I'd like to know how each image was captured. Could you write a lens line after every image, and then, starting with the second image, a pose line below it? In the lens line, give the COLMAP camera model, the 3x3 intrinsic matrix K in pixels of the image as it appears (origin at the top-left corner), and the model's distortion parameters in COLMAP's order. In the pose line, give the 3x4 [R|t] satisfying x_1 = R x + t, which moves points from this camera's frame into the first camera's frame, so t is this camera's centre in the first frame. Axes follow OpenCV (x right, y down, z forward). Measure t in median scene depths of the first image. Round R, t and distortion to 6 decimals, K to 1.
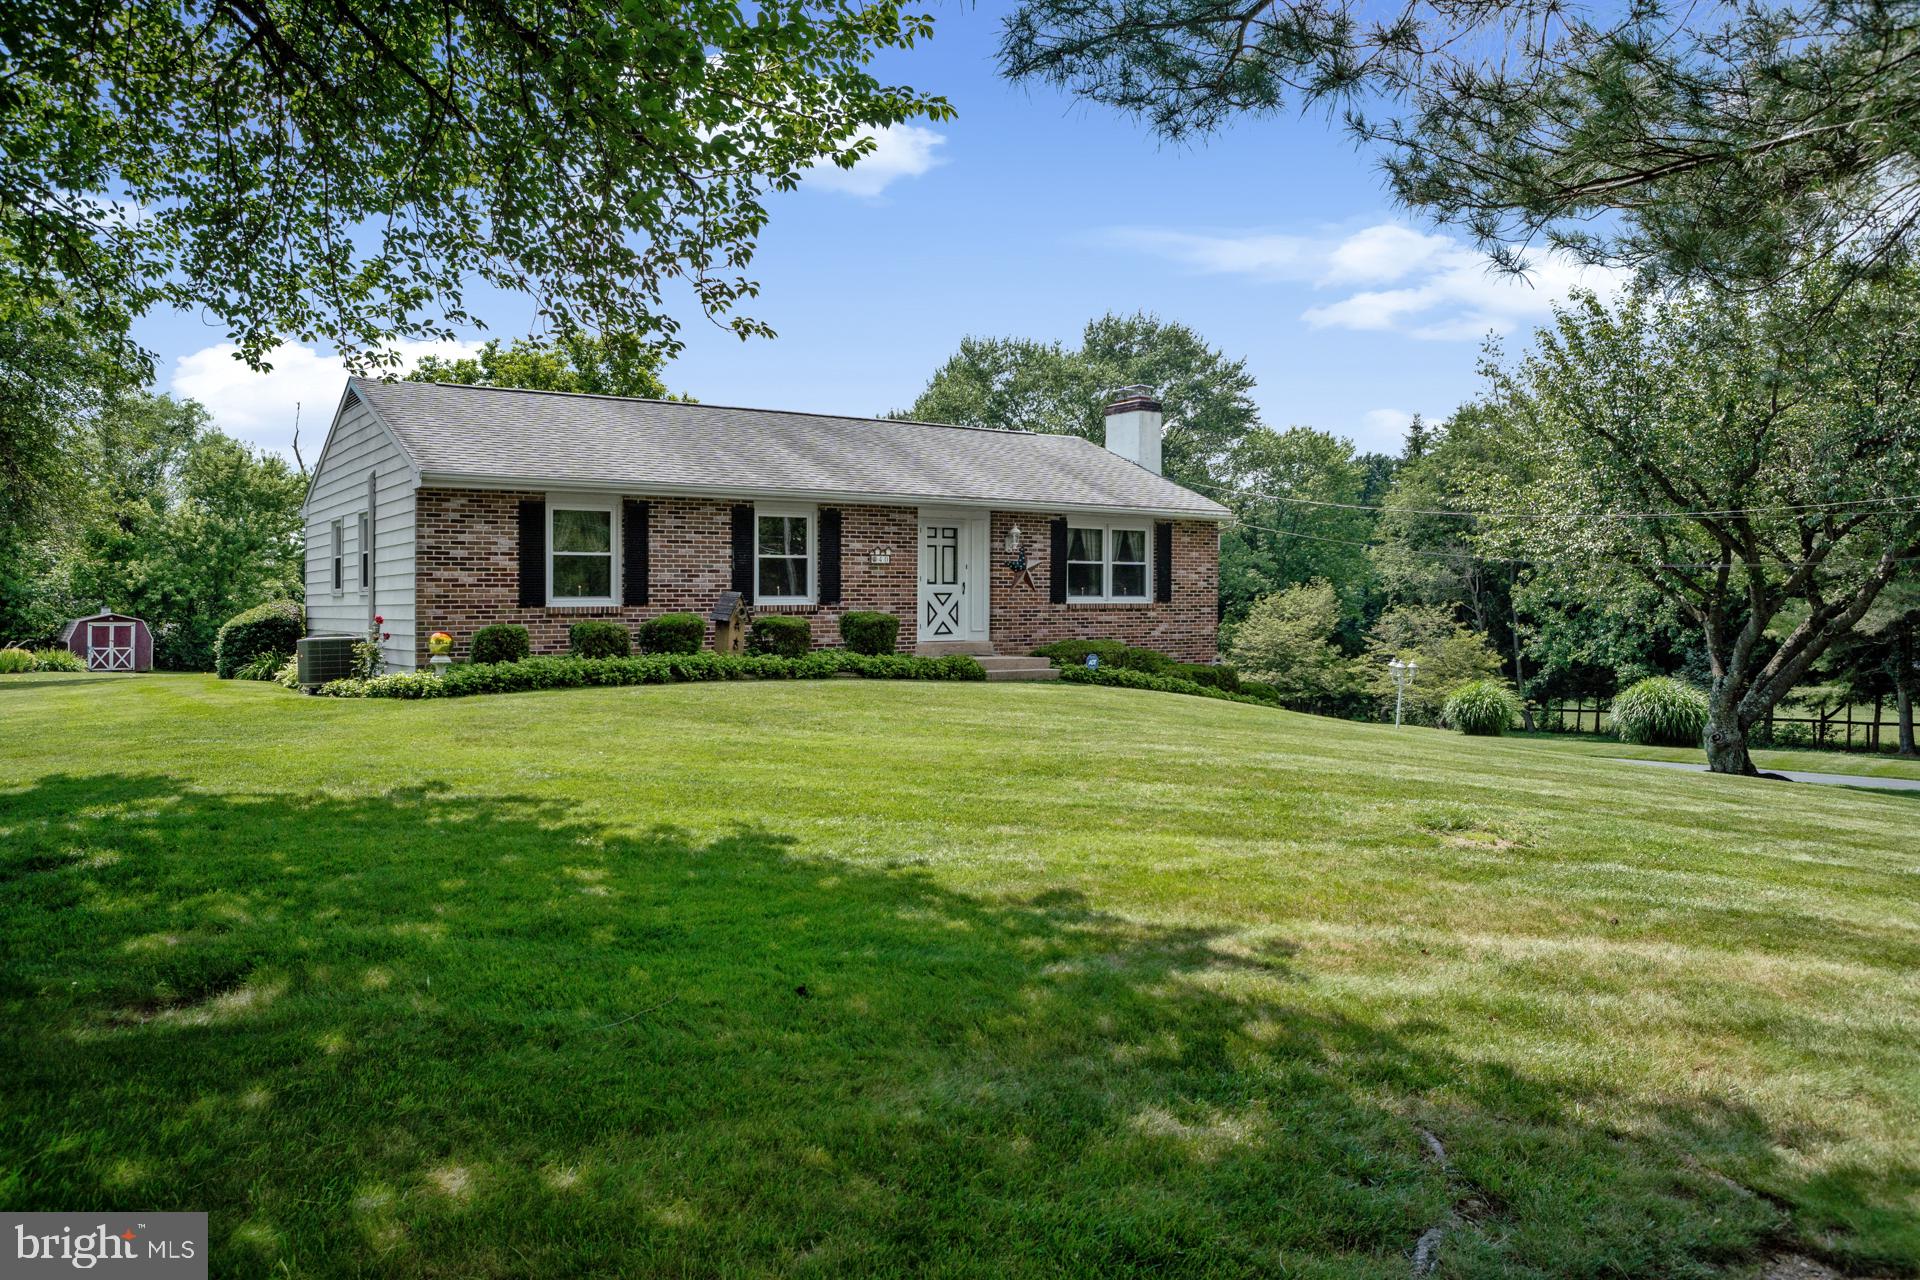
lens RADIAL K [[1302.3, 0, 952.2], [0, 1302.3, 621.5], [0, 0, 1]] dist [-0.066323, 0.014950]
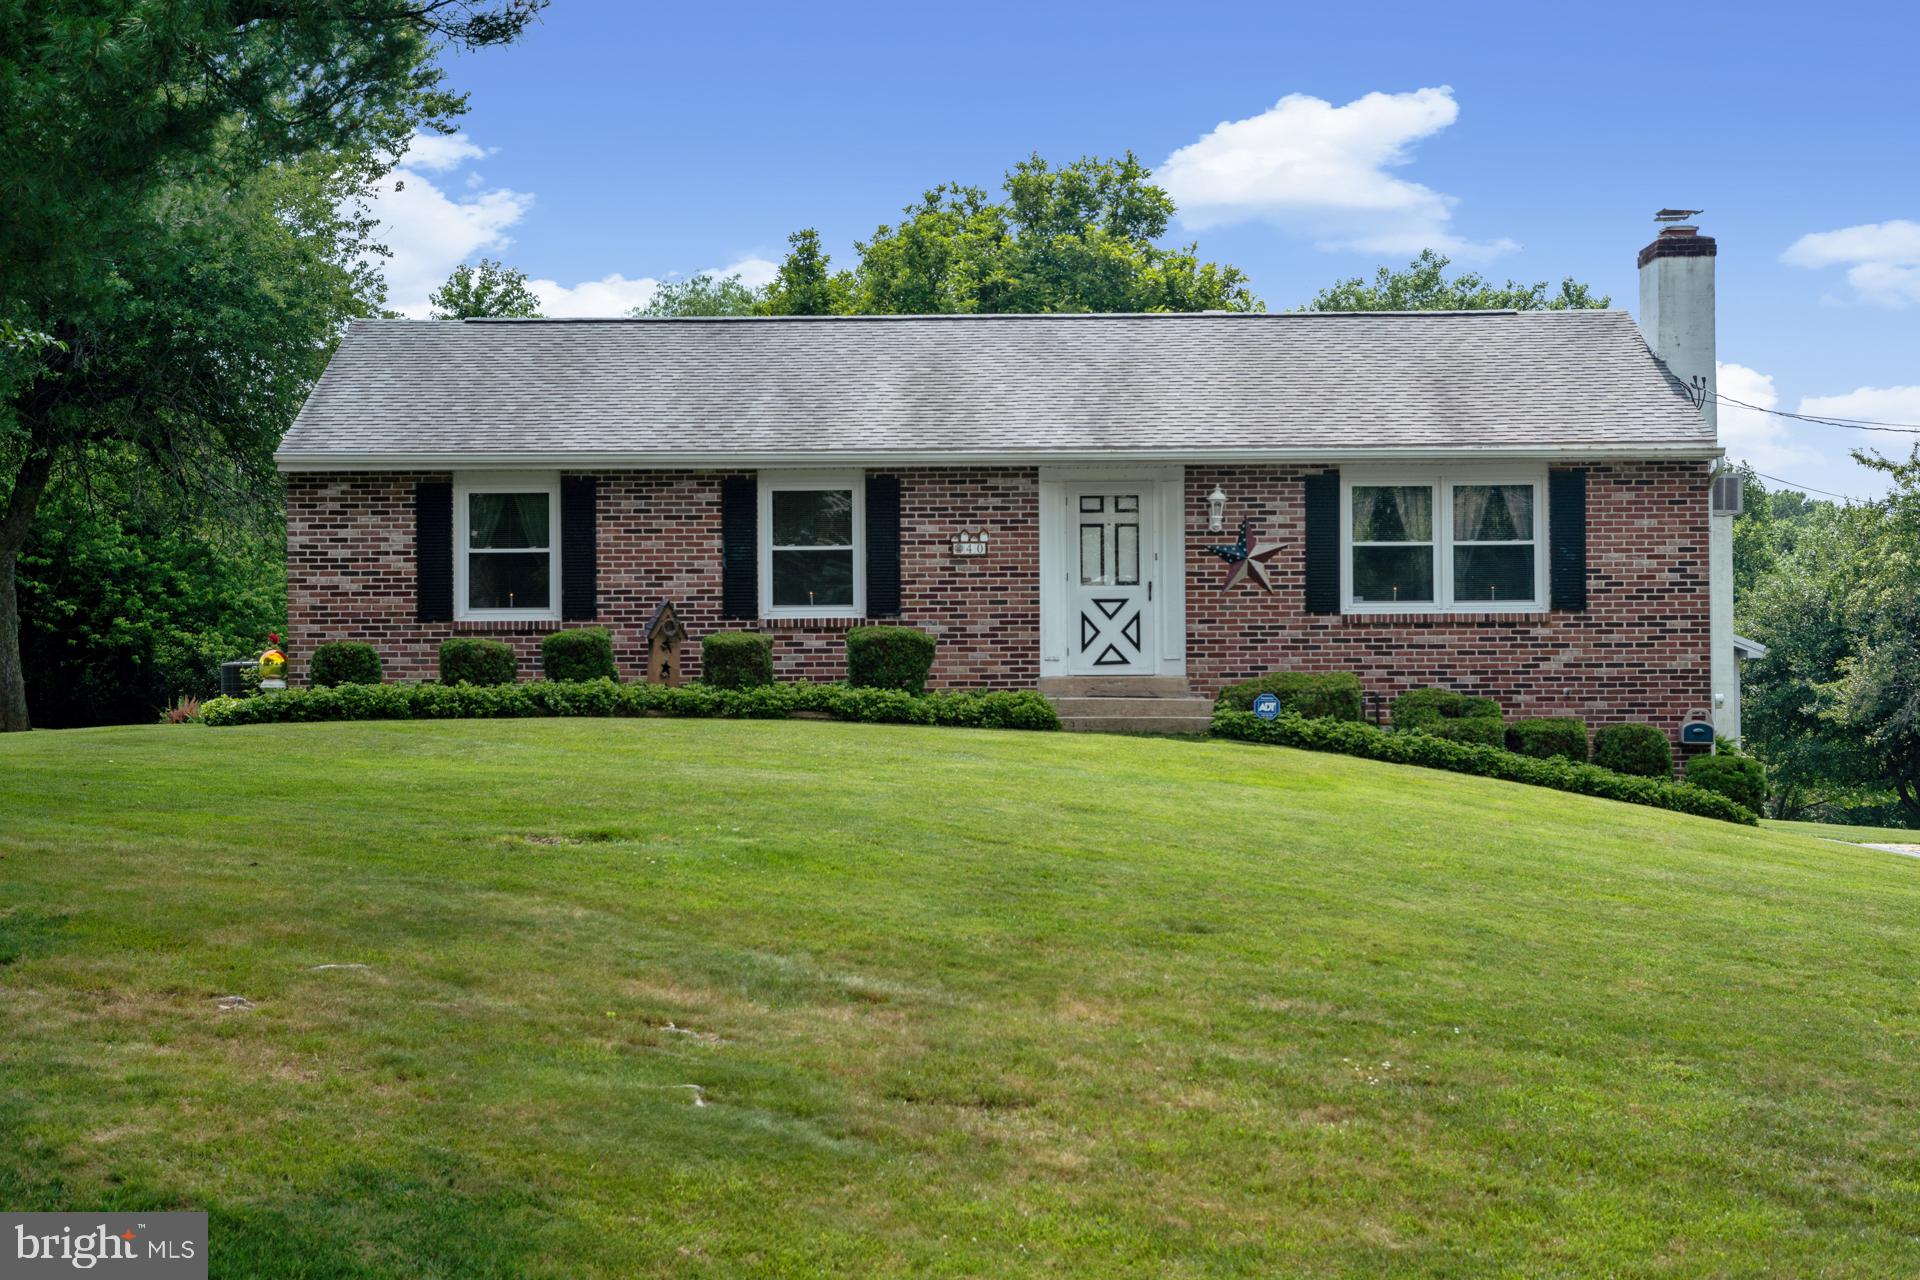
lens RADIAL K [[3133.4, 0, 973.5], [0, 3133.4, 652.1], [0, 0, 1]] dist [0.192363, 0.000000]
pose [[0.819901, -0.004695, -0.572486, 0.803374], [-0.004663, 0.999878, -0.014879, 0.026656], [0.572486, 0.014869, 0.819780, -0.282450]]
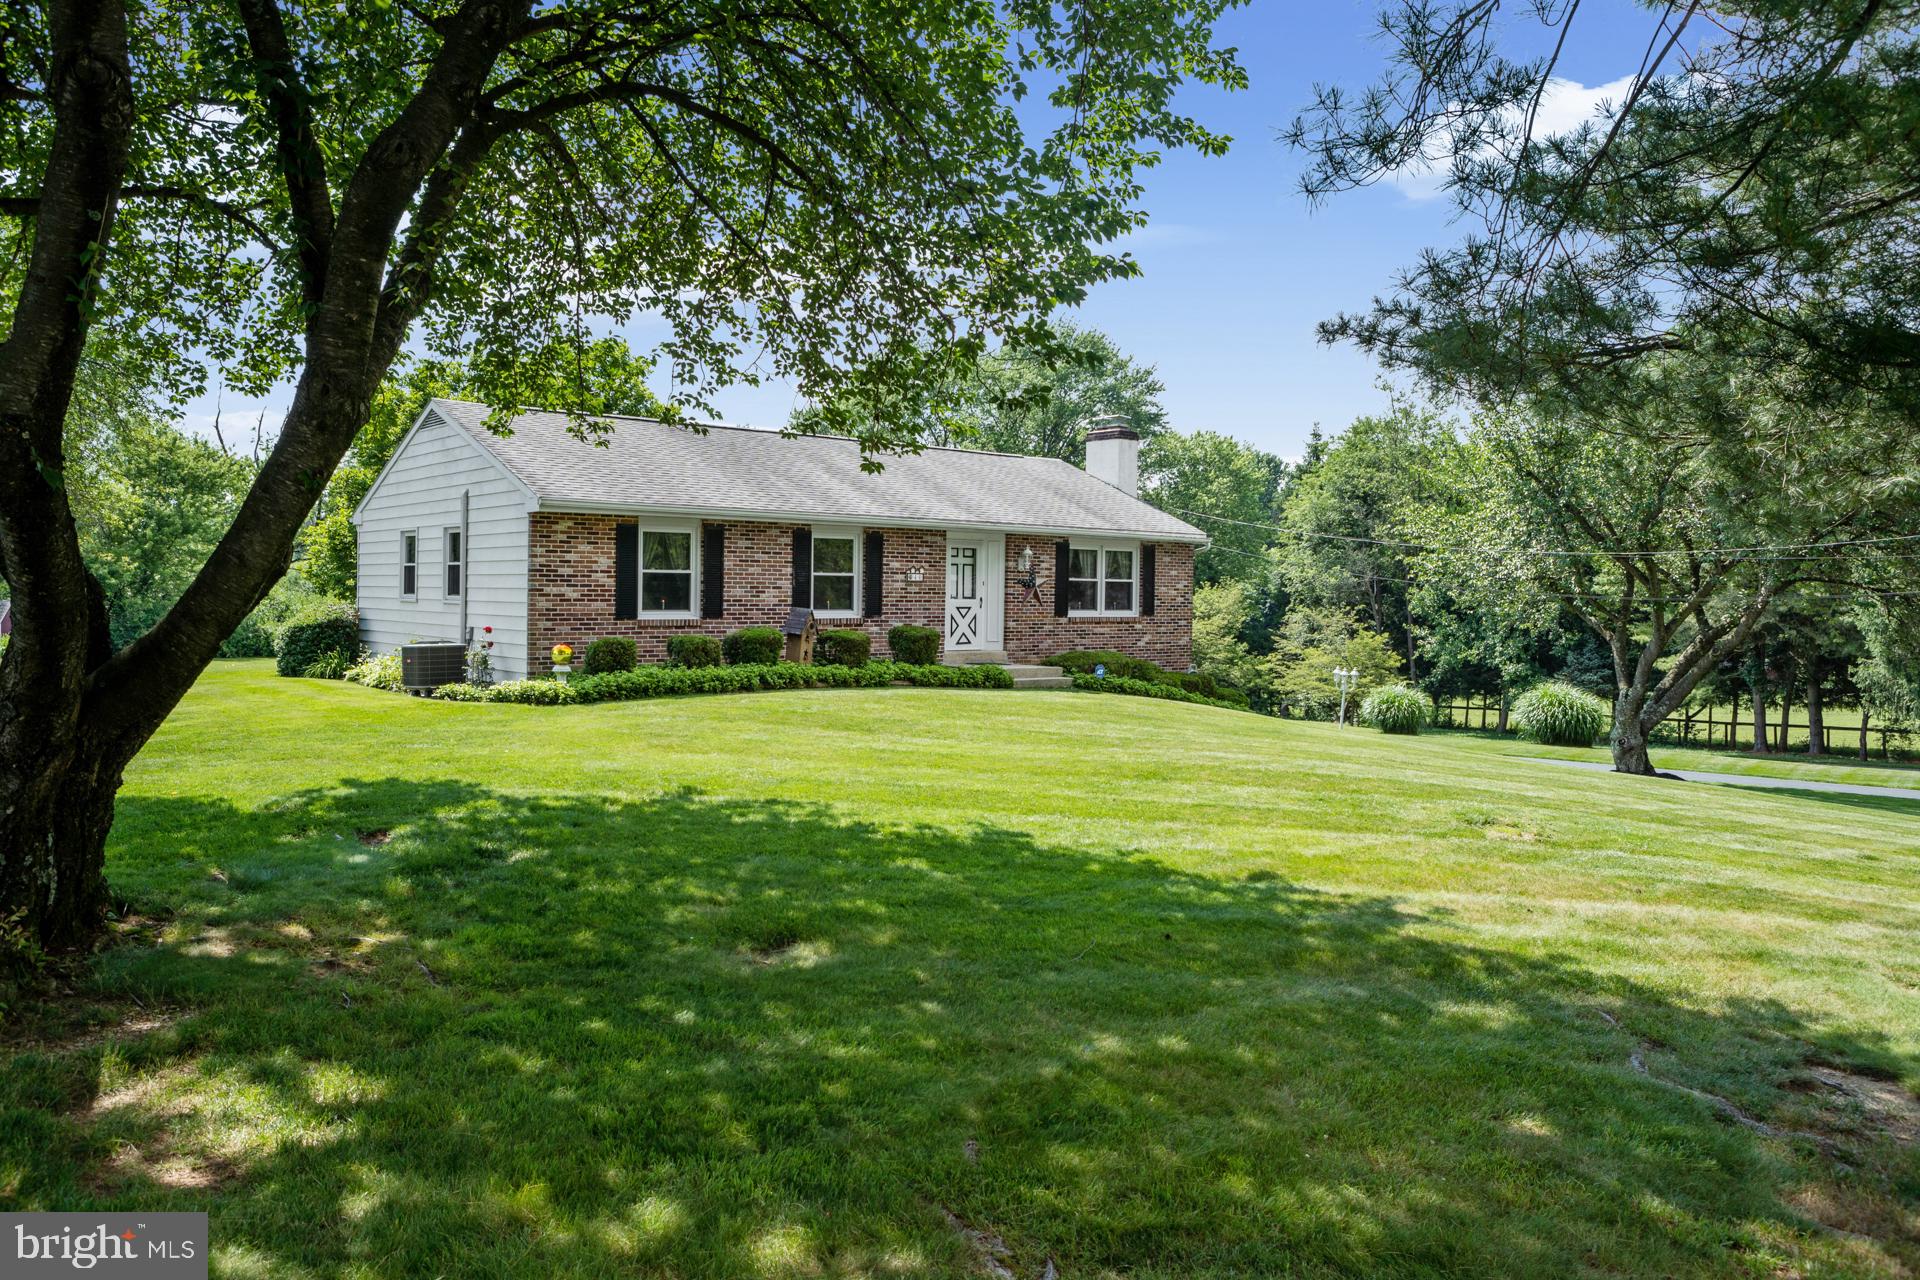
lens RADIAL K [[1302.3, 0, 954.2], [0, 1302.3, 598.4], [0, 0, 1]] dist [-0.066323, 0.014950]
pose [[0.995818, 0.017647, 0.089635, -0.113954], [-0.017050, 0.999827, -0.007423, -0.020628], [-0.089750, 0.005864, 0.995947, -0.106700]]
